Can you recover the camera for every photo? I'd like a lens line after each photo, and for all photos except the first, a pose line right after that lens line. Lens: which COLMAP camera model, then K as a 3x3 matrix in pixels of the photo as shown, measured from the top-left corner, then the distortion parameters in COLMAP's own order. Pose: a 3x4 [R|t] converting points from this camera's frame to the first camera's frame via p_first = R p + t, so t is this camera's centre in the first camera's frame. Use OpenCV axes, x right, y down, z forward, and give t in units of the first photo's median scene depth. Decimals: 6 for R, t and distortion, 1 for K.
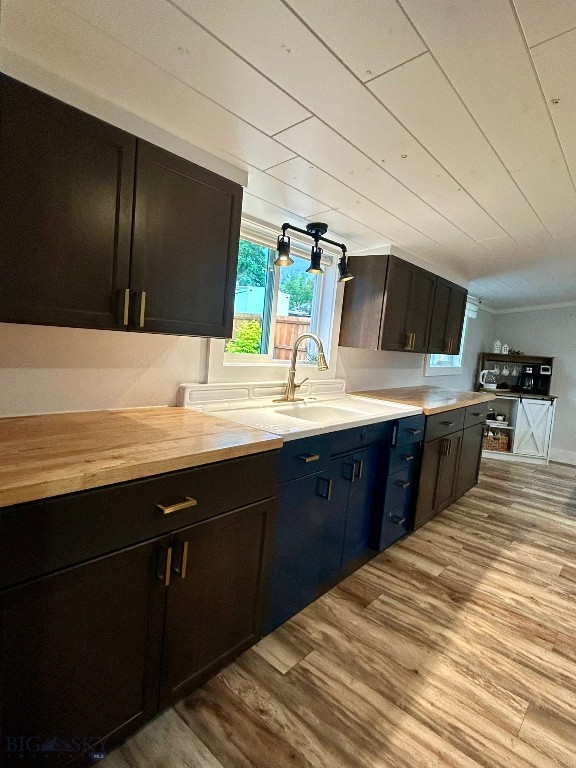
lens RADIAL K [[411.1, 0, 288.0], [0, 411.1, 384.0], [0, 0, 1]] dist [-0.030306, 0.011193]
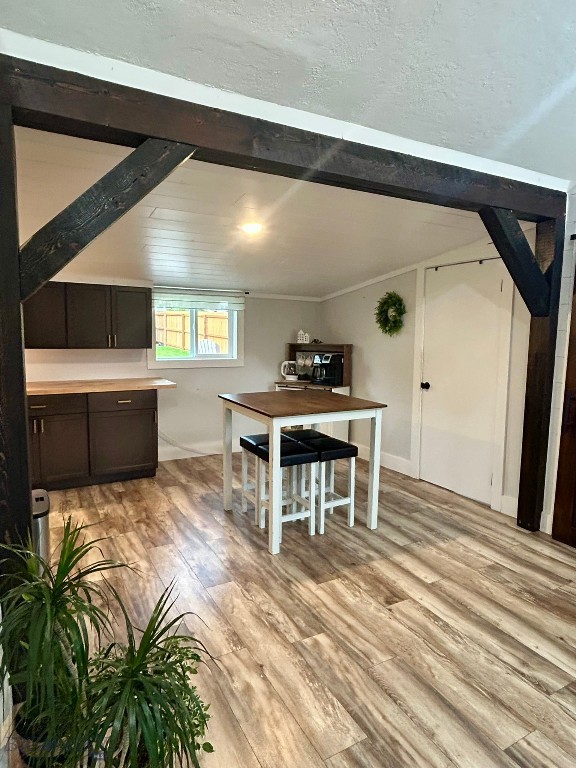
lens RADIAL K [[470.0, 0, 288.0], [0, 470.0, 384.0], [0, 0, 1]] dist [0.000811, -0.003931]
pose [[0.941512, -0.024862, -0.336061, 1.926532], [0.022599, 0.999688, -0.010646, 0.070762], [0.336221, 0.002429, 0.941780, -0.095890]]
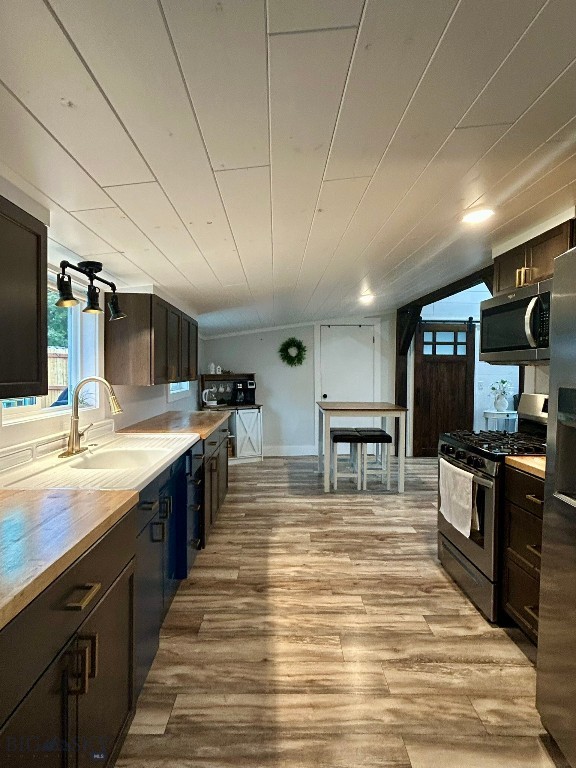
lens RADIAL K [[411.1, 0, 288.0], [0, 411.1, 384.0], [0, 0, 1]] dist [-0.030306, 0.011193]
pose [[0.738401, -0.097454, 0.667283, -0.236081], [0.129358, 0.991597, 0.001674, -0.049609], [-0.661839, 0.085082, 0.744803, 0.012342]]
